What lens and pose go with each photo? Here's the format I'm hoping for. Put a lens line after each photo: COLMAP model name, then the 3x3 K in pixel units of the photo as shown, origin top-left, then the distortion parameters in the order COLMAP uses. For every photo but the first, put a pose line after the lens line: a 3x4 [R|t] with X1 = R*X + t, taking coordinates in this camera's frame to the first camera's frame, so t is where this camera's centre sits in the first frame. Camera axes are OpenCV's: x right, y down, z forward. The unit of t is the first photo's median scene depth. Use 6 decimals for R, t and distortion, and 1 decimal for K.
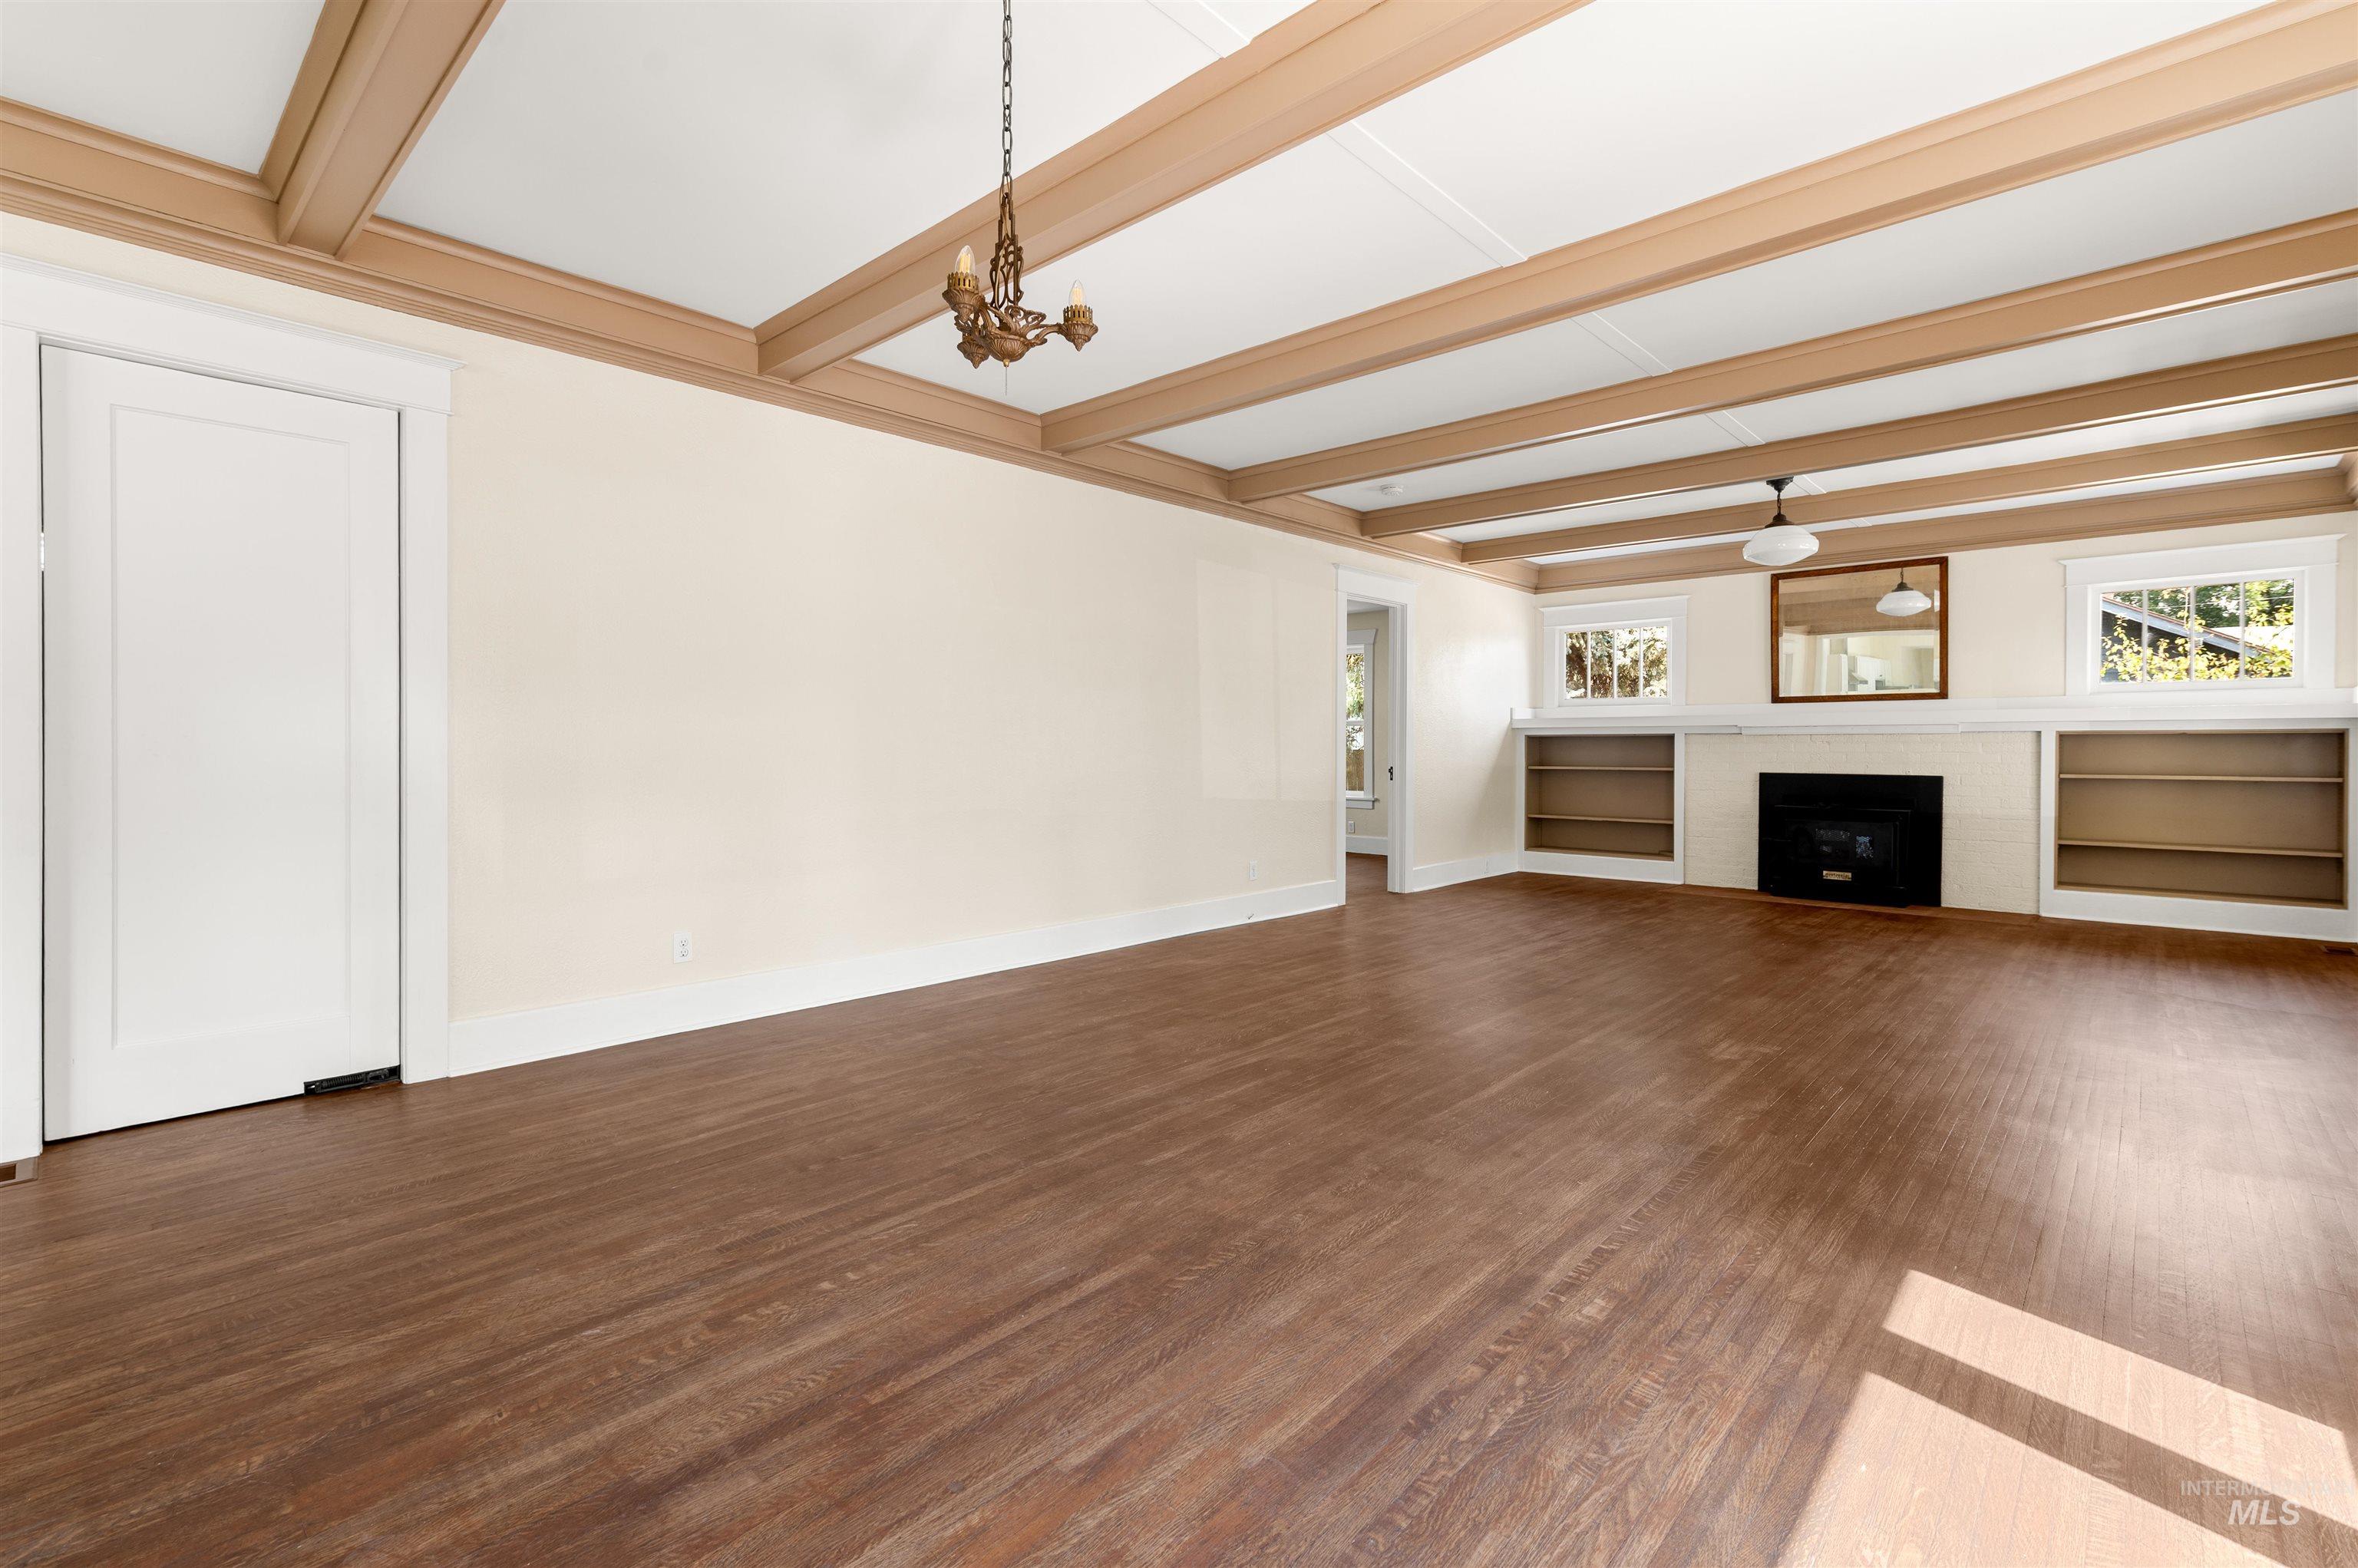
lens RADIAL K [[1043.1, 0, 1184.2], [0, 1043.1, 752.7], [0, 0, 1]] dist [0.011274, 0.000062]
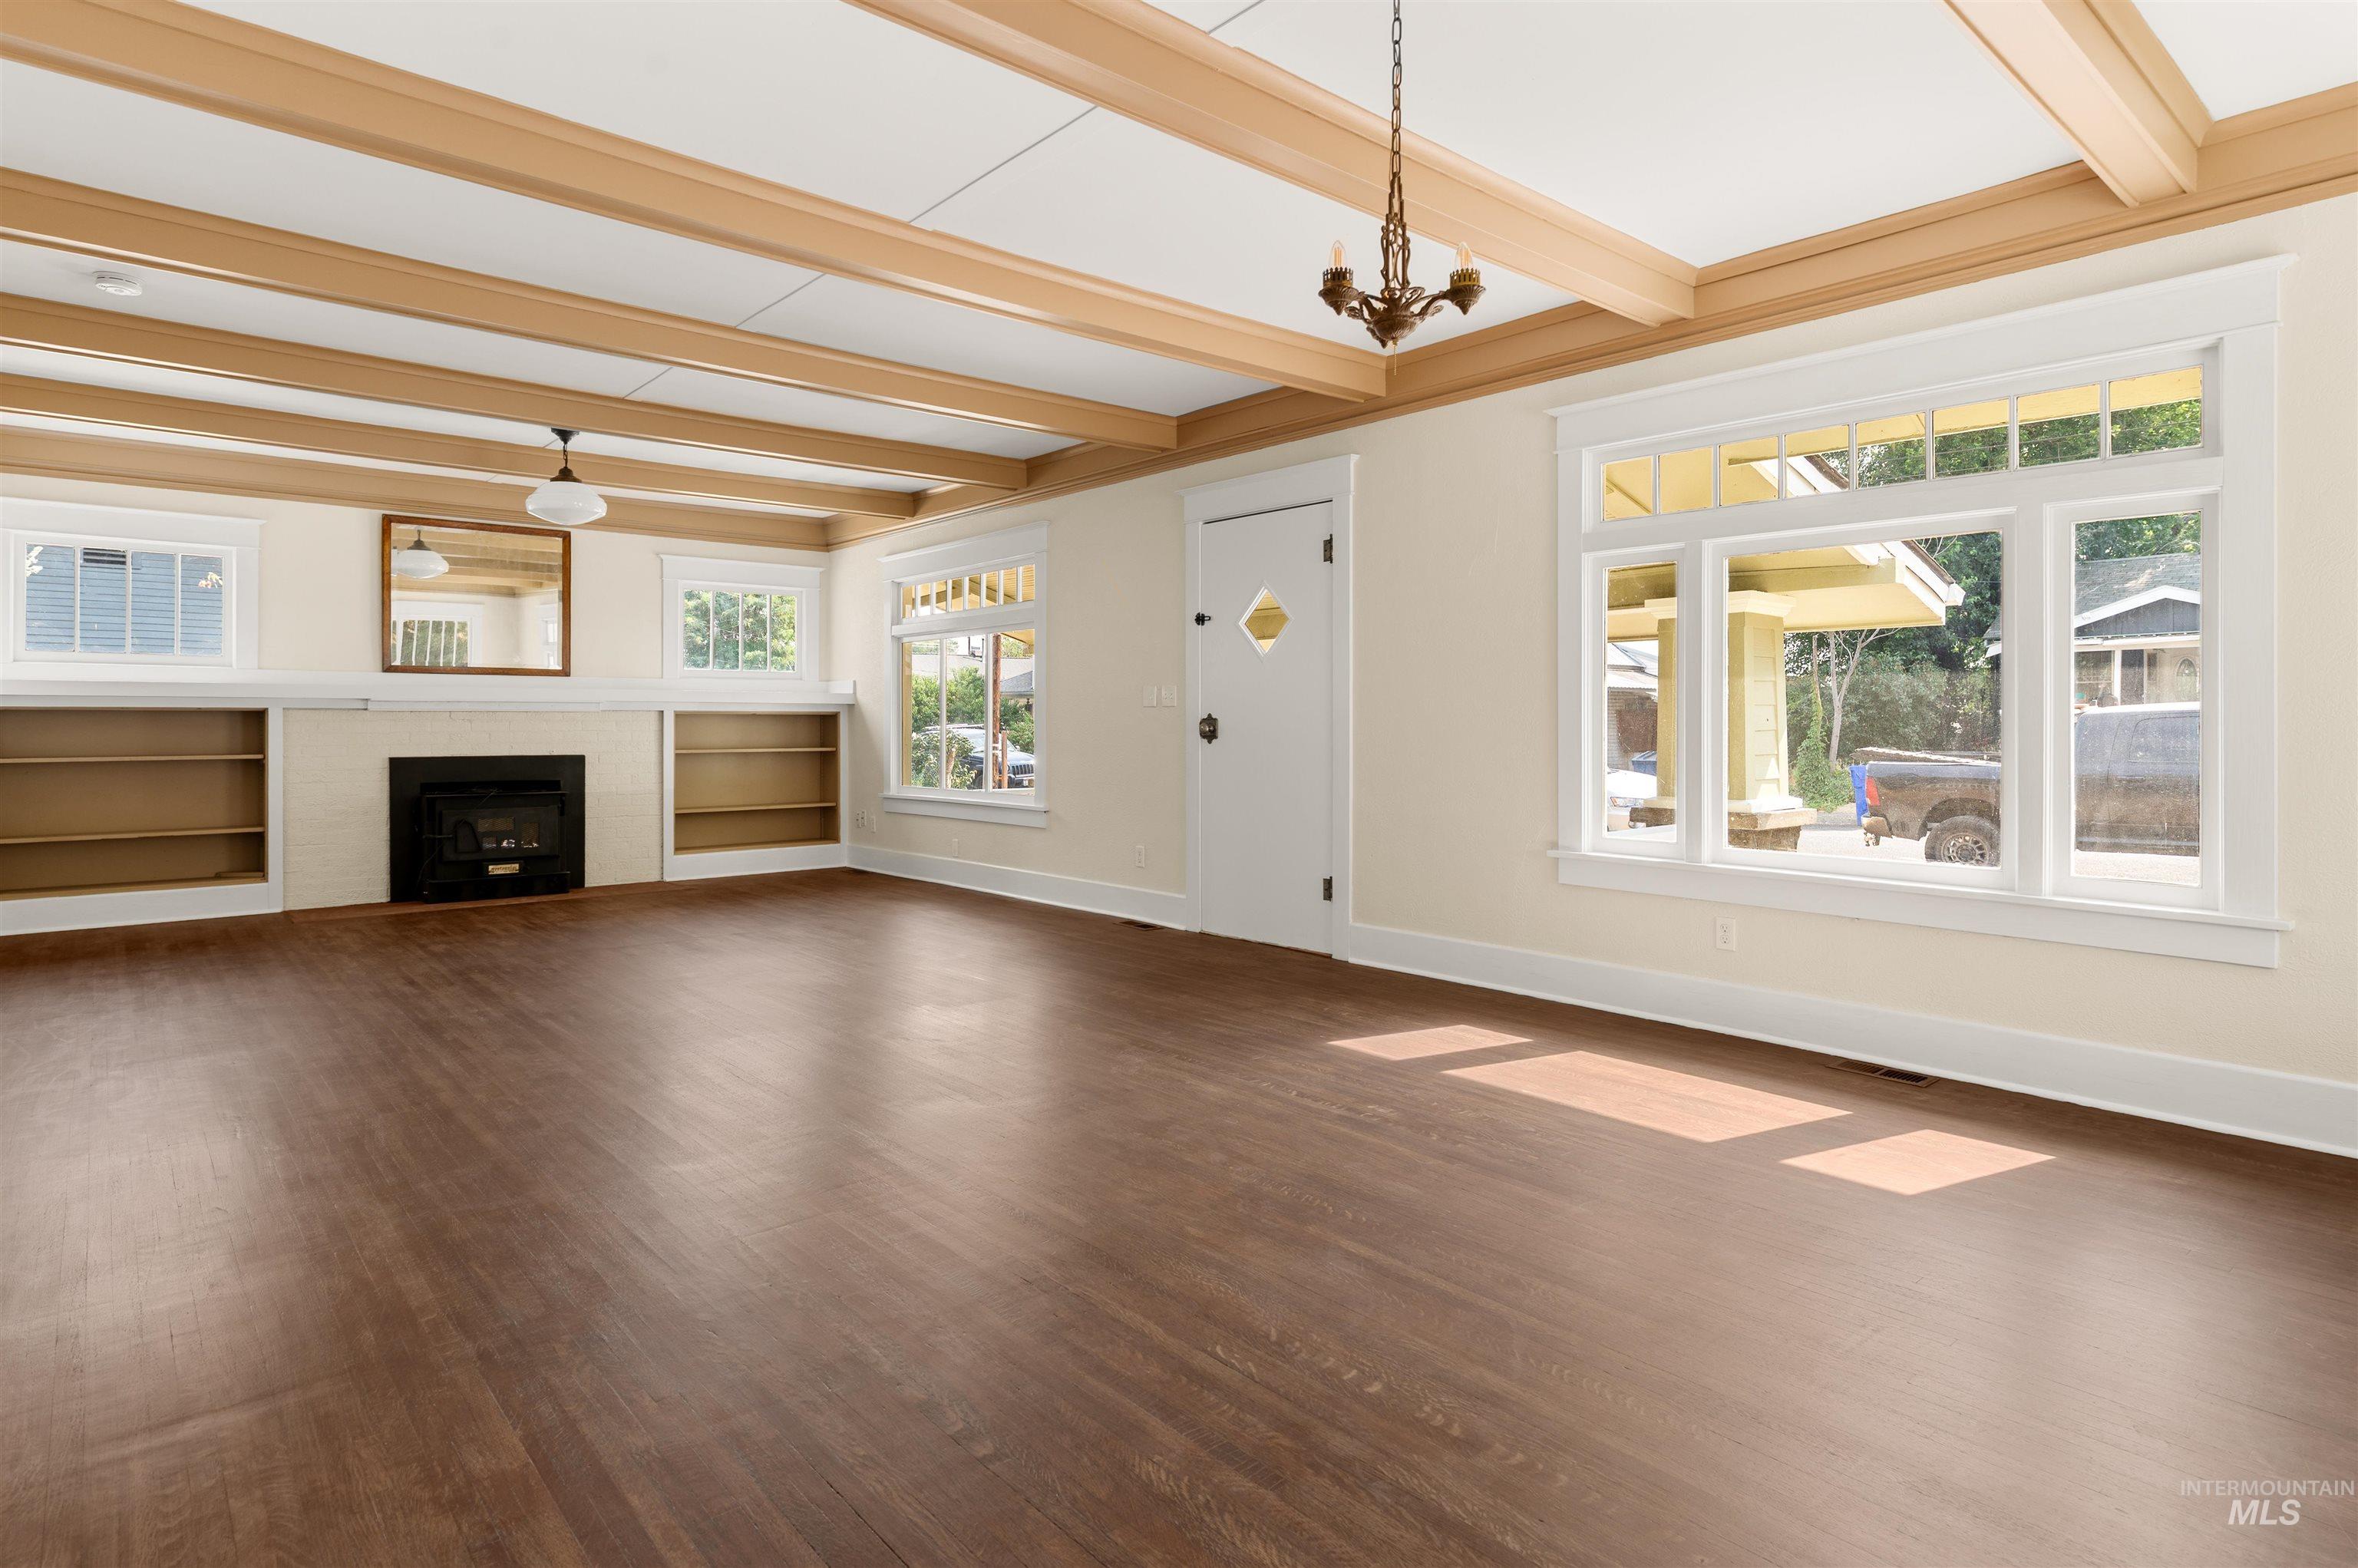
lens RADIAL K [[1261.1, 0, 1181.4], [0, 1261.1, 714.3], [0, 0, 1]] dist [0.011648, -0.000150]
pose [[0.109484, 0.006730, 0.993966, -0.414189], [0.007370, 0.999944, -0.007583, -0.002764], [-0.993961, 0.008156, 0.109428, 0.320744]]
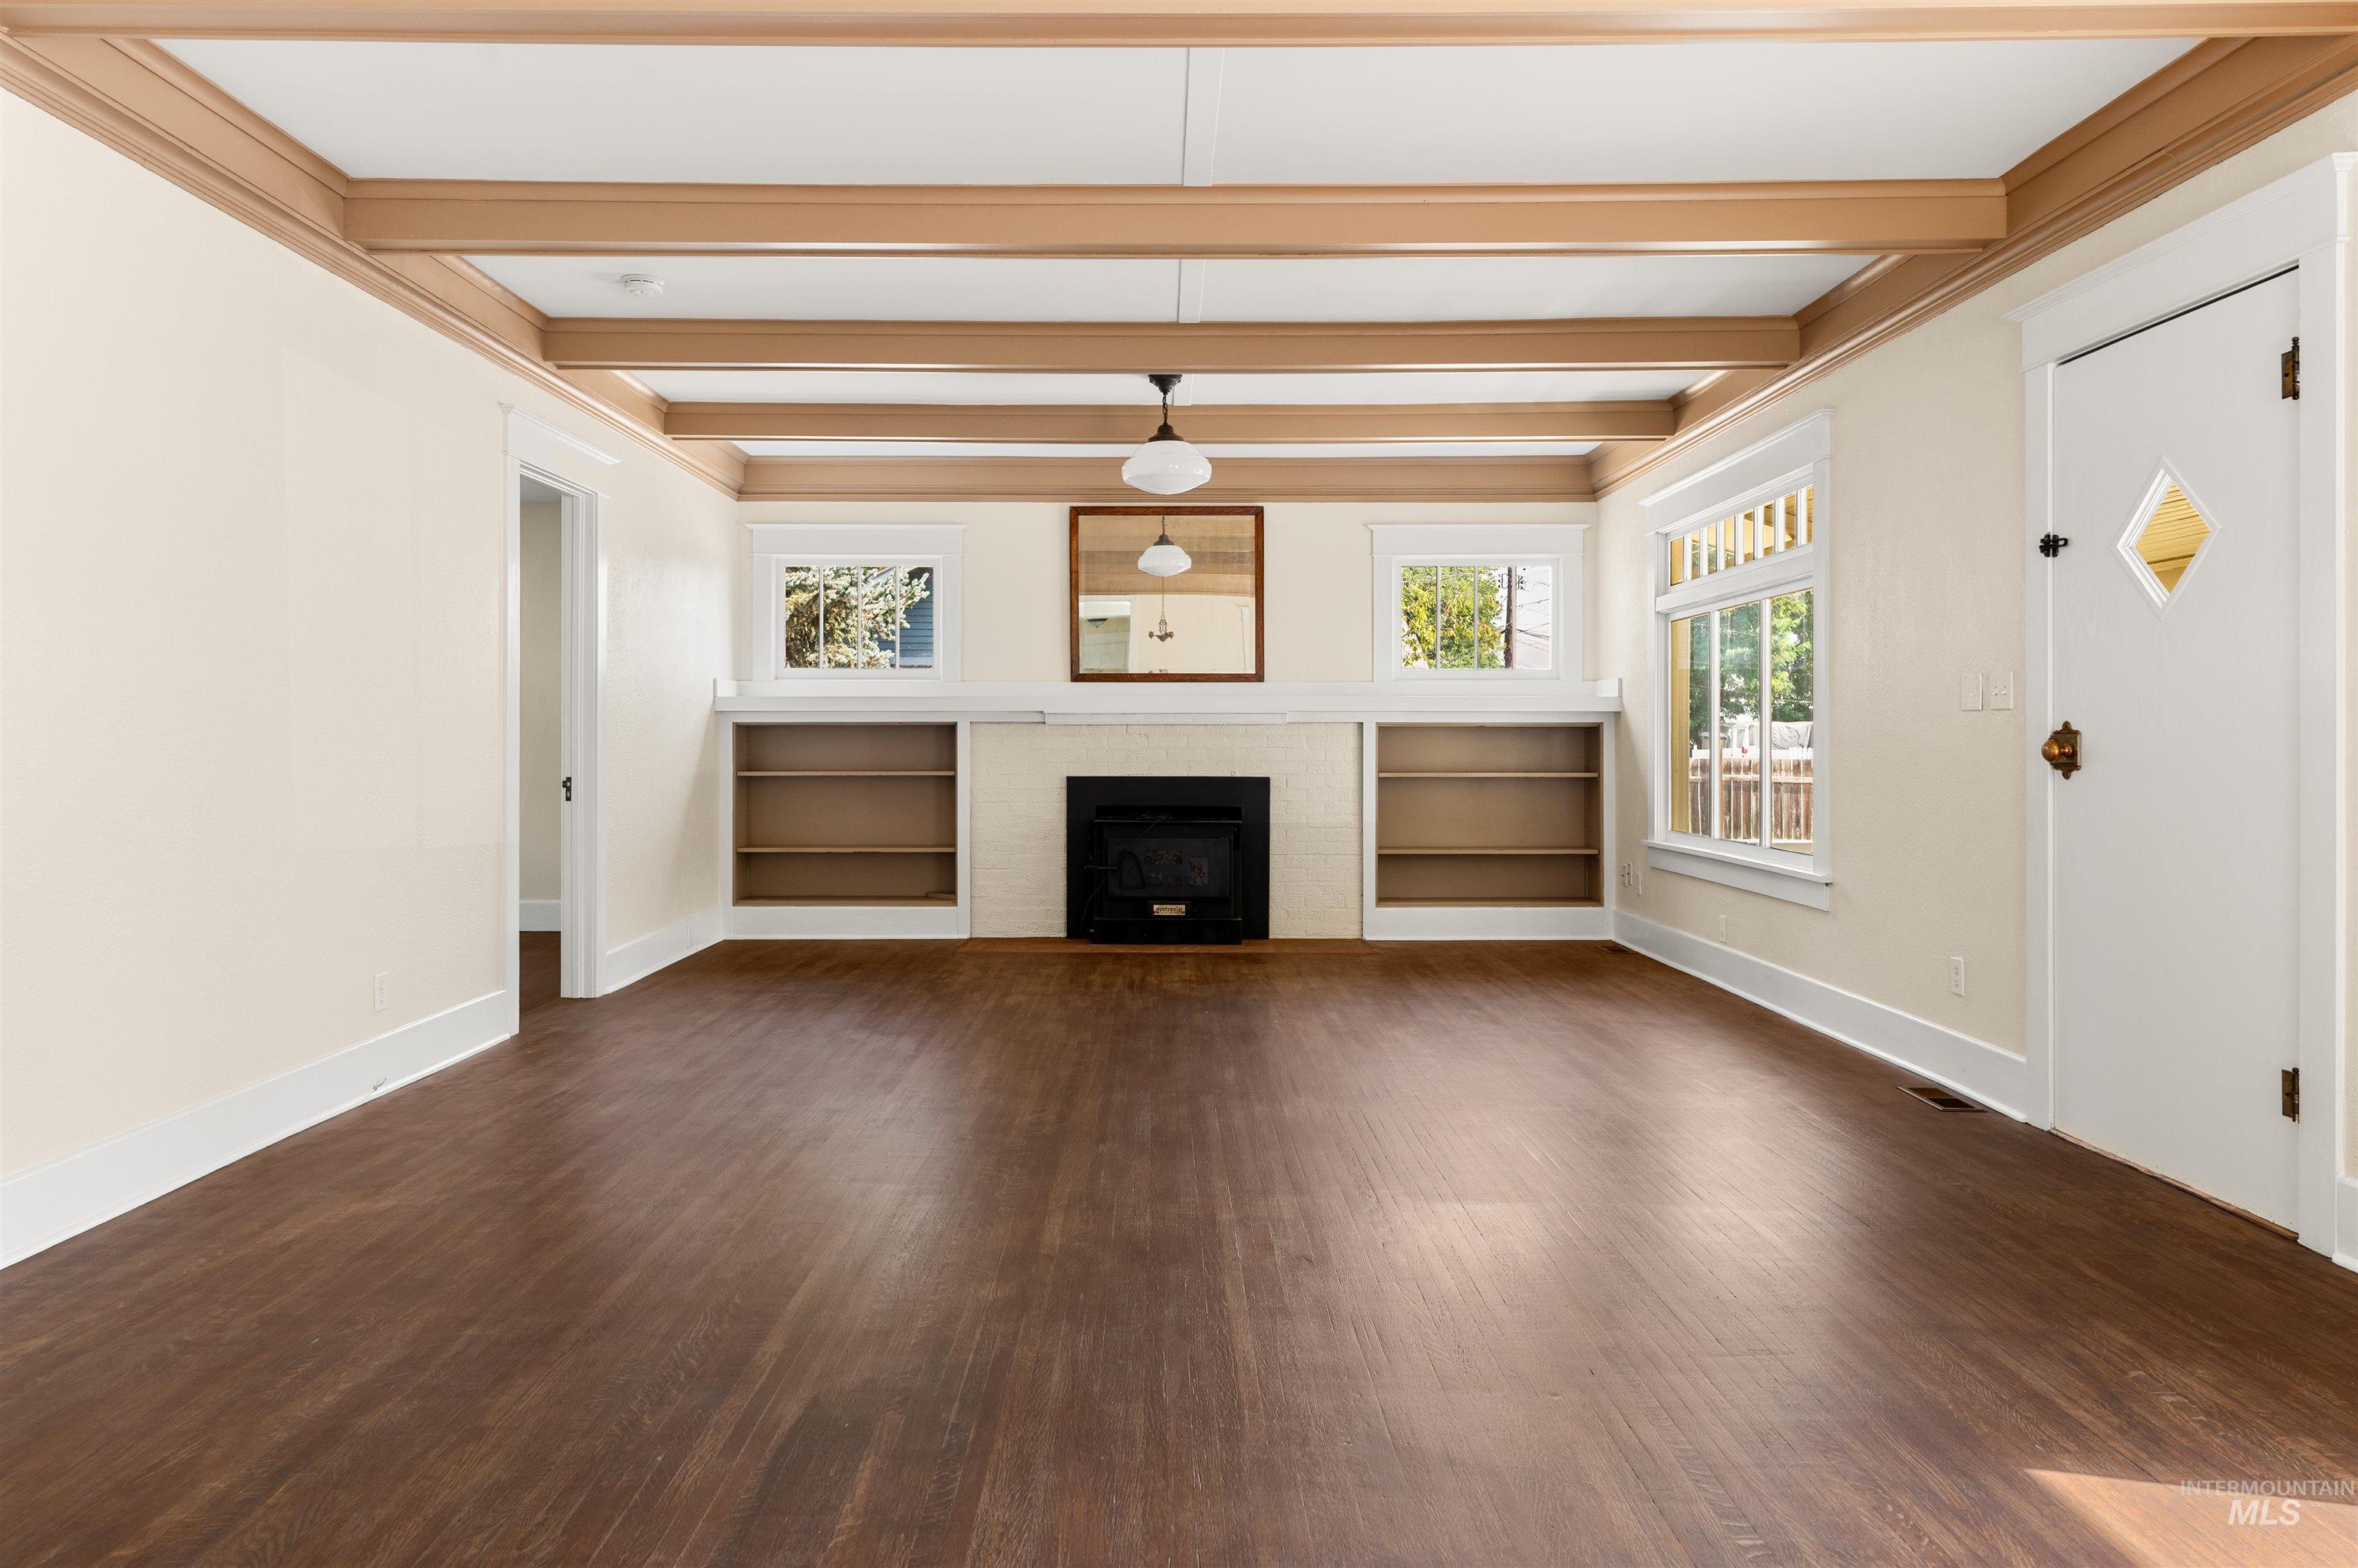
lens RADIAL K [[1532.3, 0, 1146.8], [0, 1532.3, 735.4], [0, 0, 1]] dist [0.009144, -0.002982]
pose [[0.737797, 0.001078, 0.675022, -0.149635], [0.004222, 0.999972, -0.006211, -0.002933], [-0.675010, 0.007432, 0.737771, 0.198350]]
